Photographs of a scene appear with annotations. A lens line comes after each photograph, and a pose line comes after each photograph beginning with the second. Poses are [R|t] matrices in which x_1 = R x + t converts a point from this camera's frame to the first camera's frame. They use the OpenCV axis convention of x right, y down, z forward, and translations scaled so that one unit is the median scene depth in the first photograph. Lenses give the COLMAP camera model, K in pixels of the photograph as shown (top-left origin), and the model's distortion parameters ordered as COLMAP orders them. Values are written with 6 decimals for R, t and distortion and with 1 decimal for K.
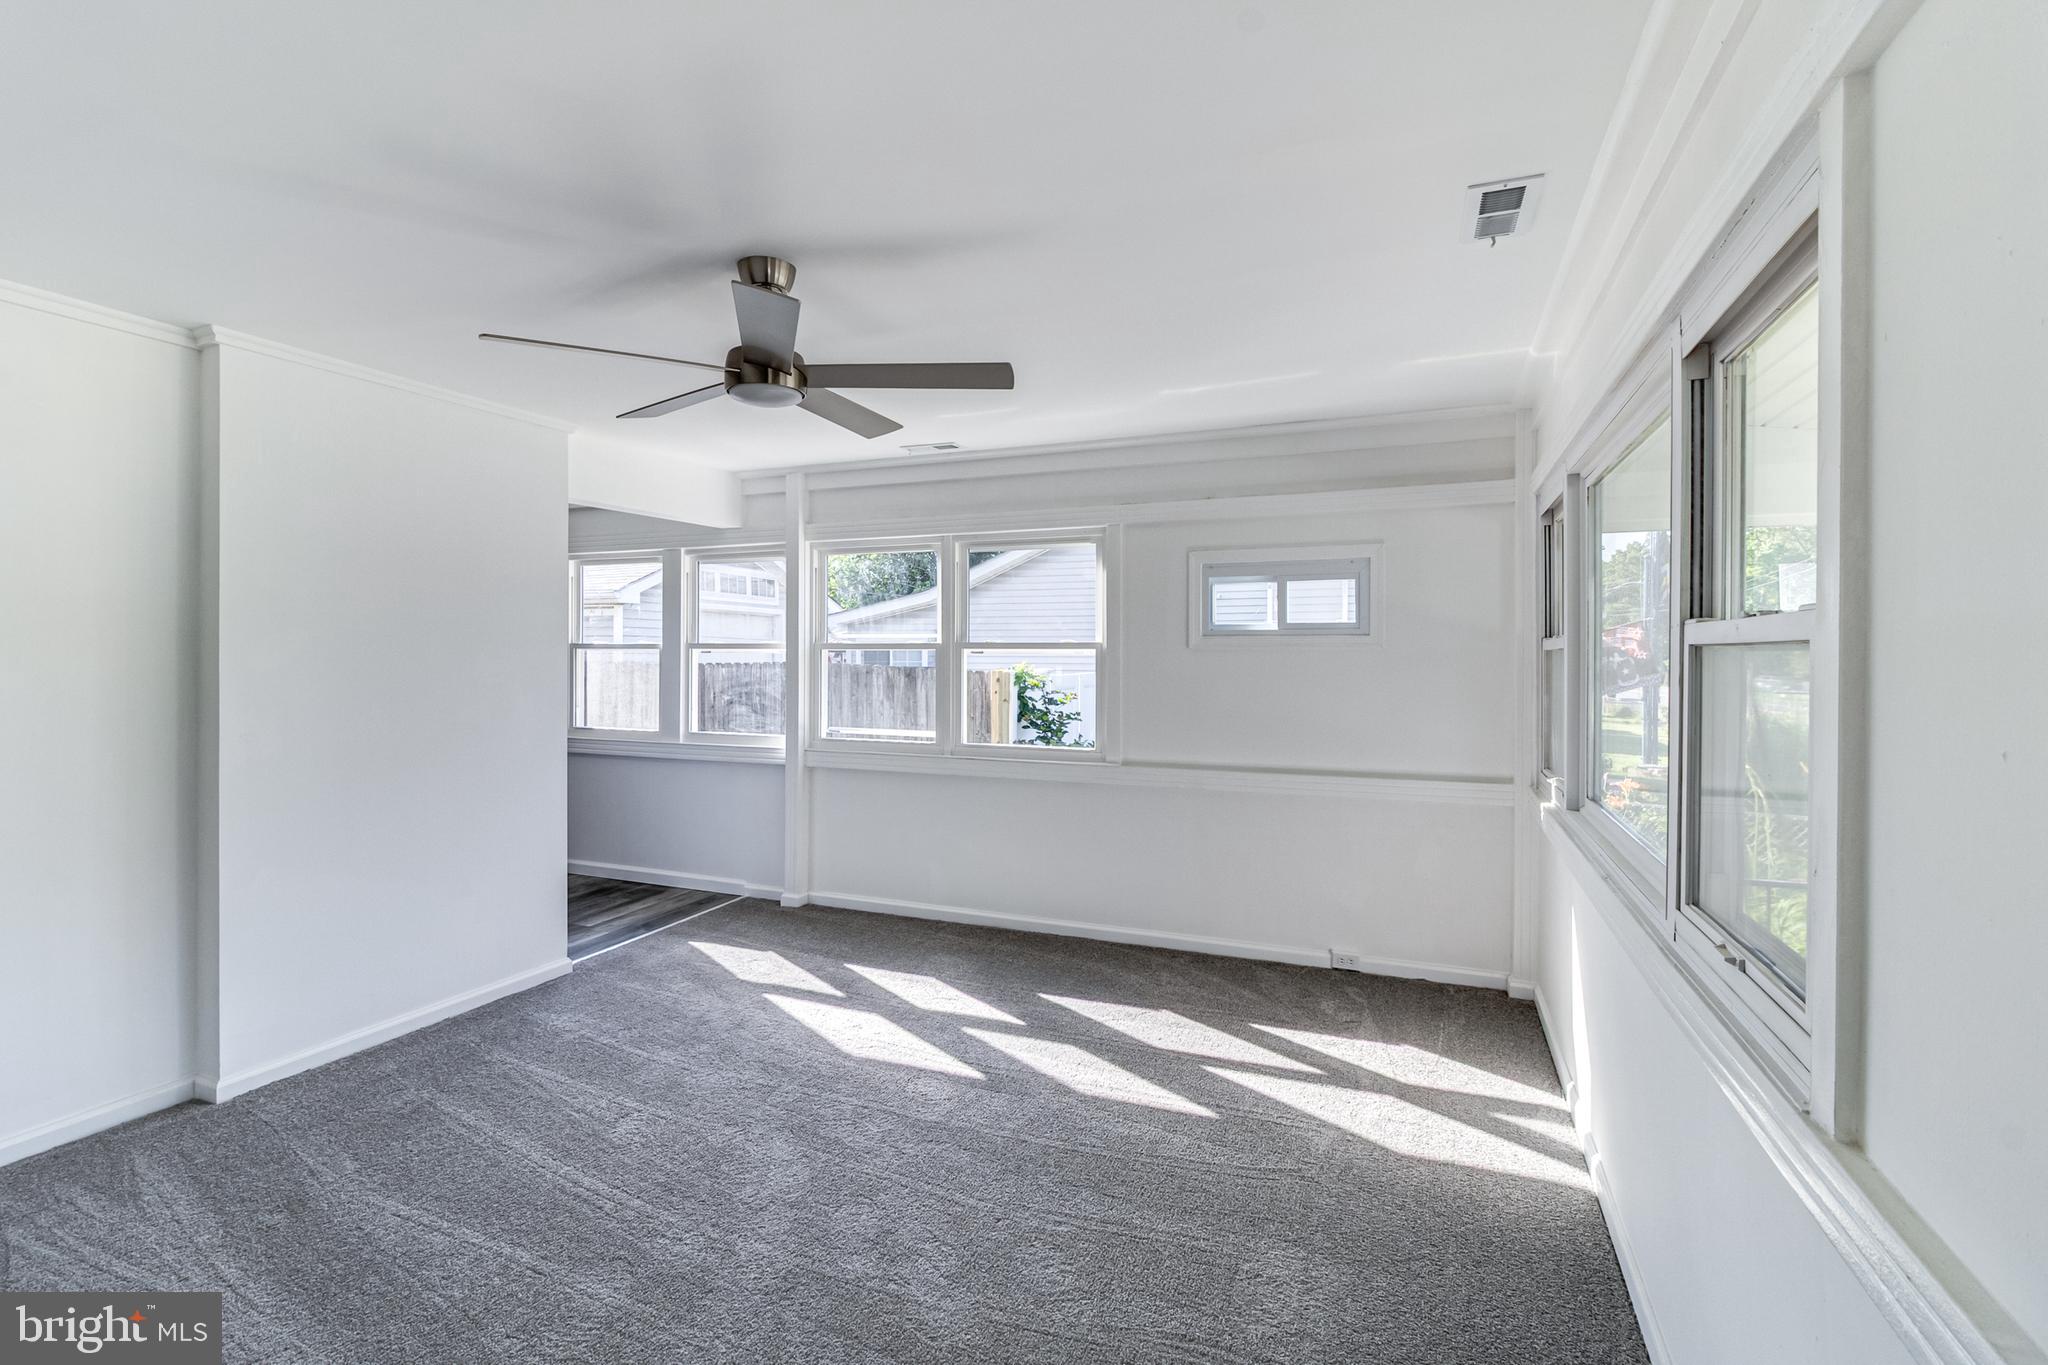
lens RADIAL K [[942.2, 0, 1032.0], [0, 942.2, 668.5], [0, 0, 1]] dist [0.004409, -0.000912]
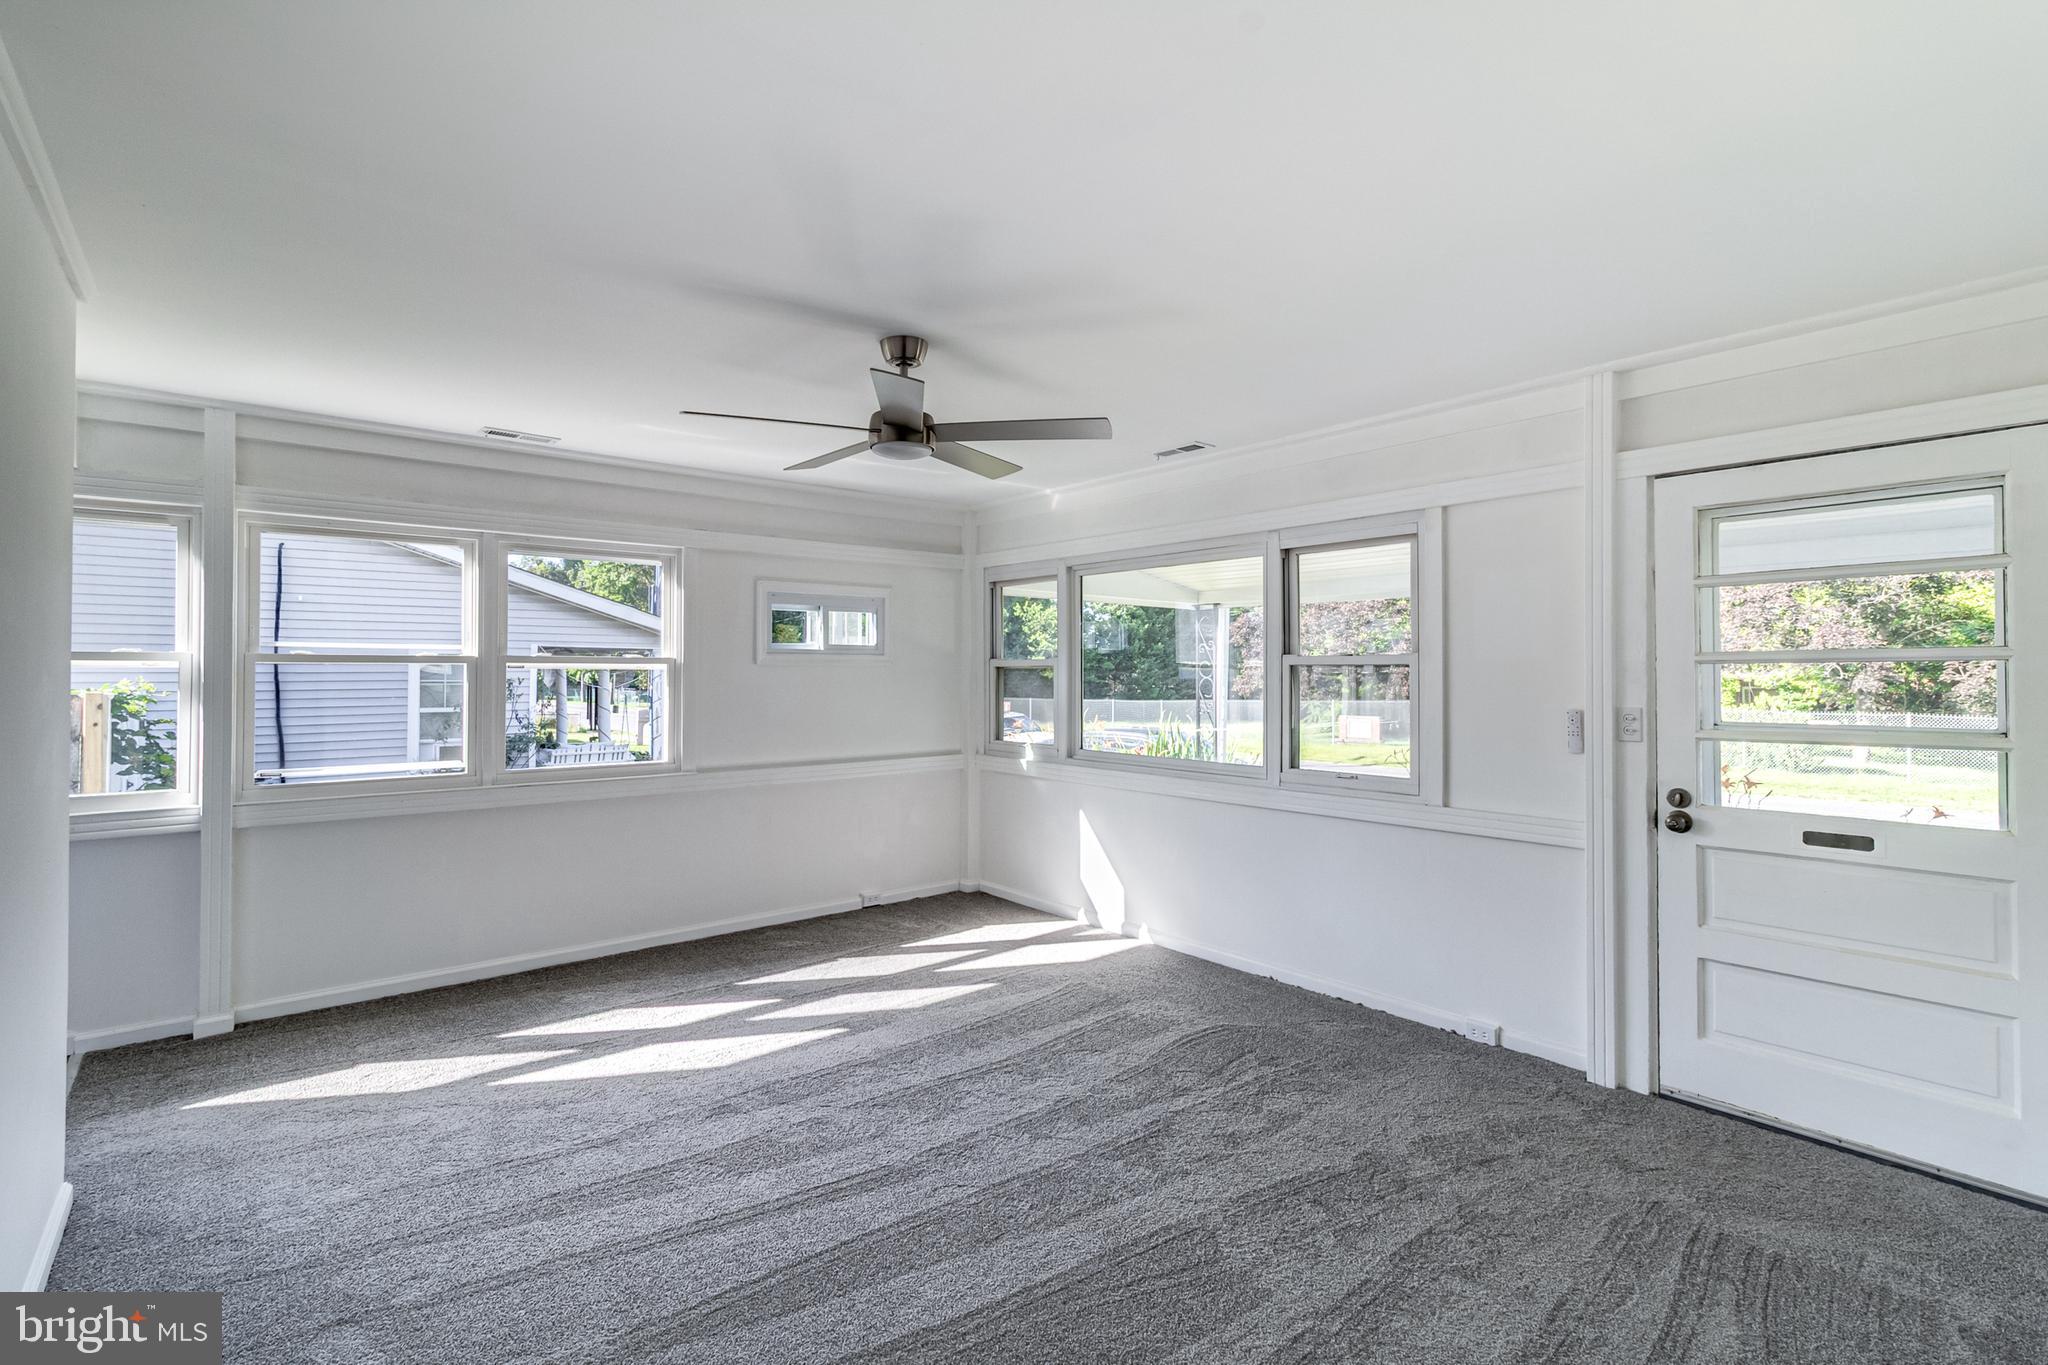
lens RADIAL K [[942.2, 0, 1041.5], [0, 942.2, 666.8], [0, 0, 1]] dist [0.004409, -0.000912]
pose [[0.454276, 0.000844, 0.890861, -0.798063], [0.013512, 0.999878, -0.007837, -0.004560], [-0.890759, 0.015597, 0.454209, 0.193514]]
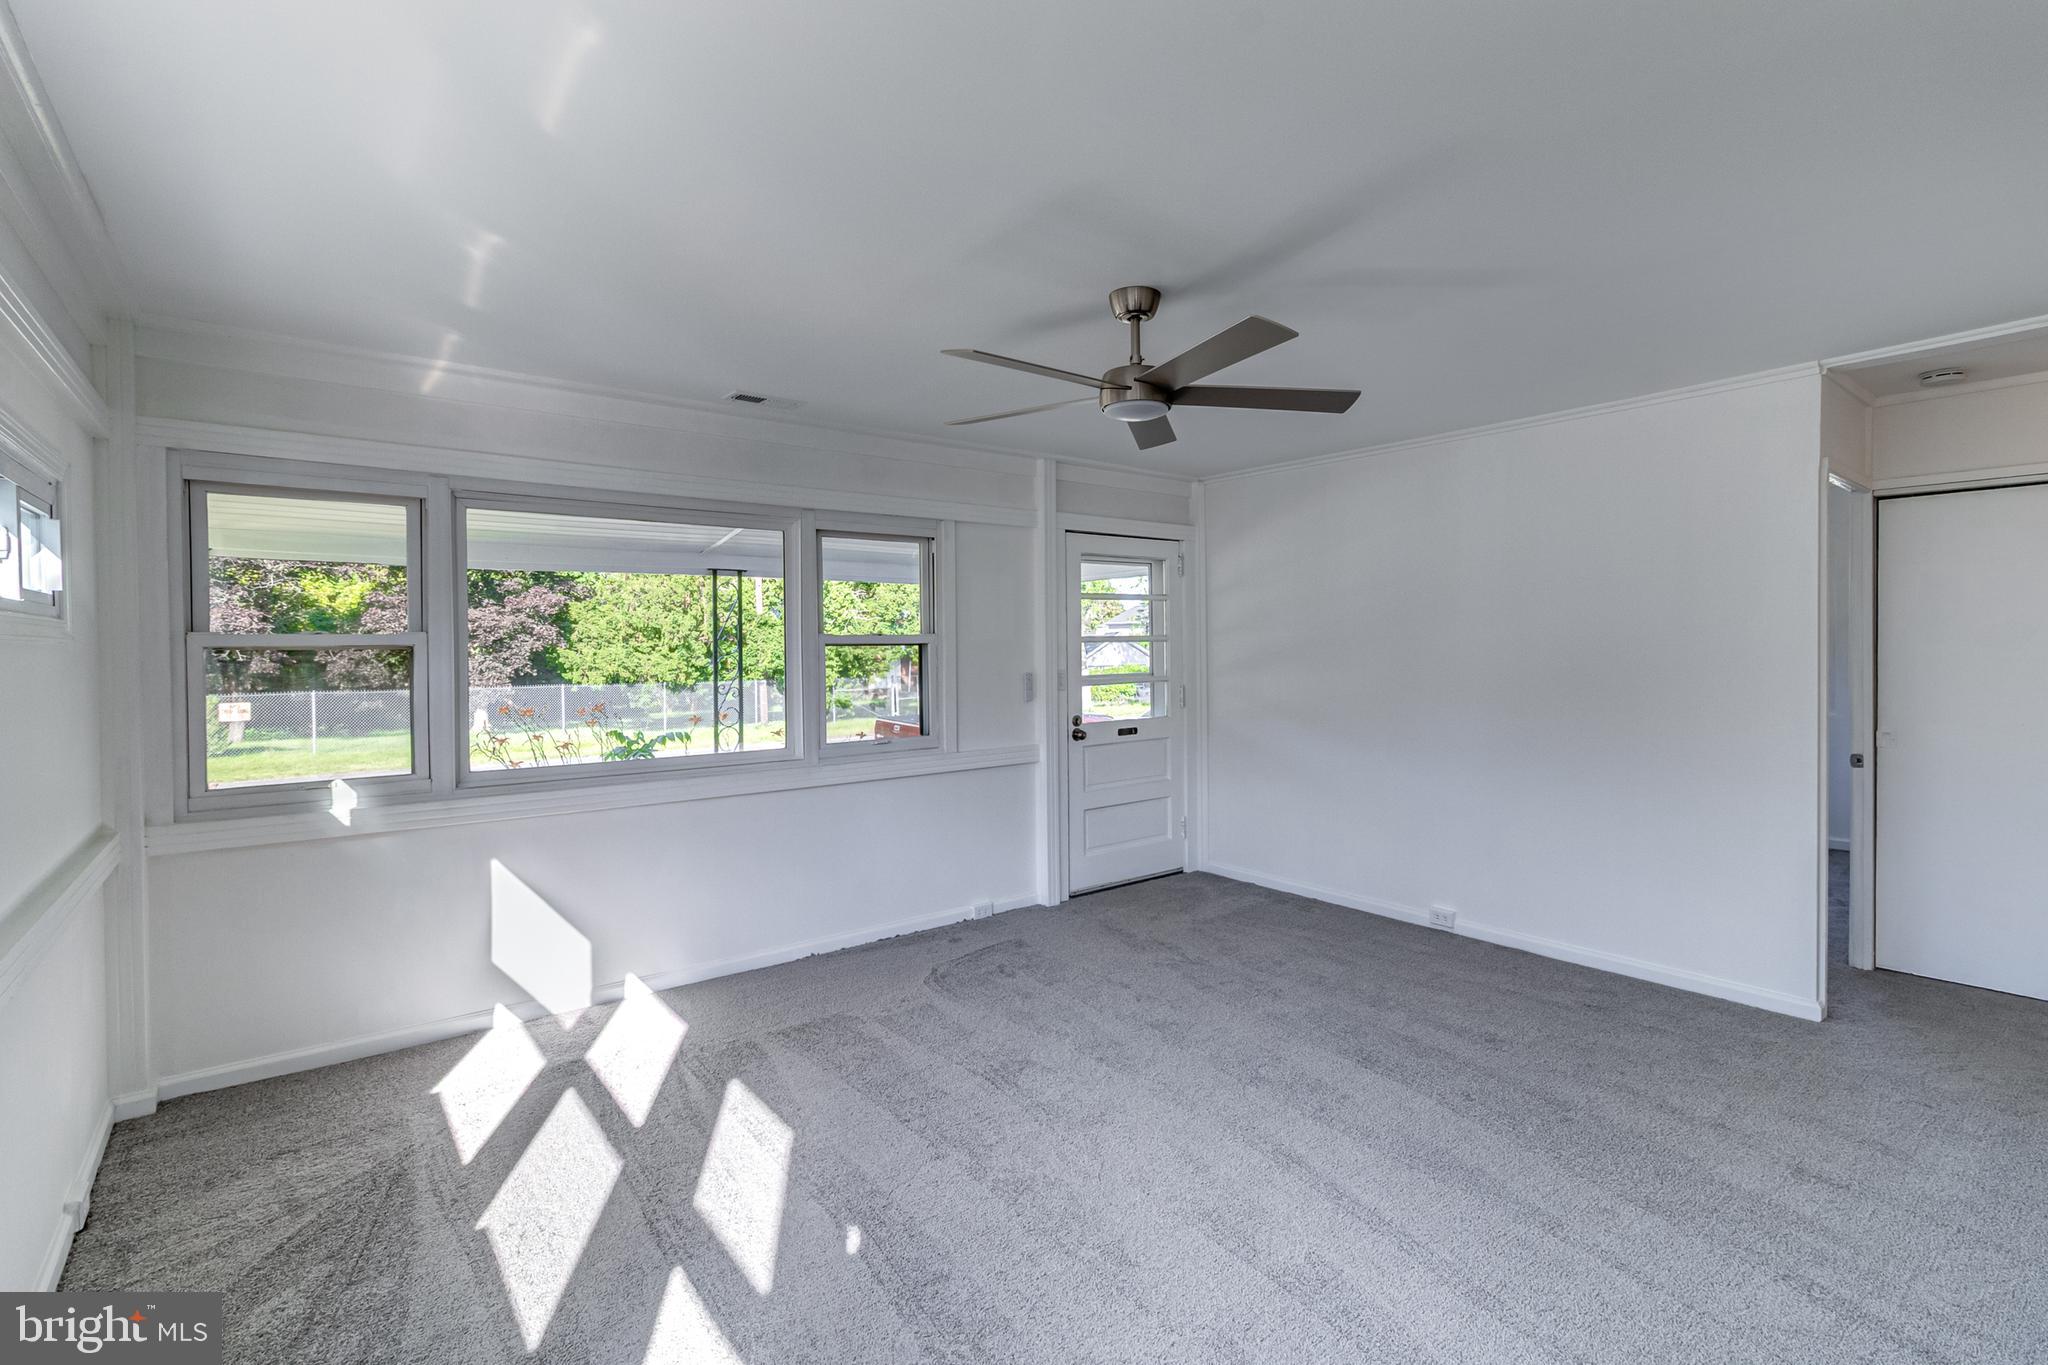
lens RADIAL K [[942.2, 0, 1018.5], [0, 942.2, 657.8], [0, 0, 1]] dist [0.004409, -0.000912]
pose [[-0.867139, -0.001567, 0.498064, -0.455126], [0.013257, 0.999568, 0.026225, -0.021175], [-0.497890, 0.029343, -0.866743, 1.293348]]
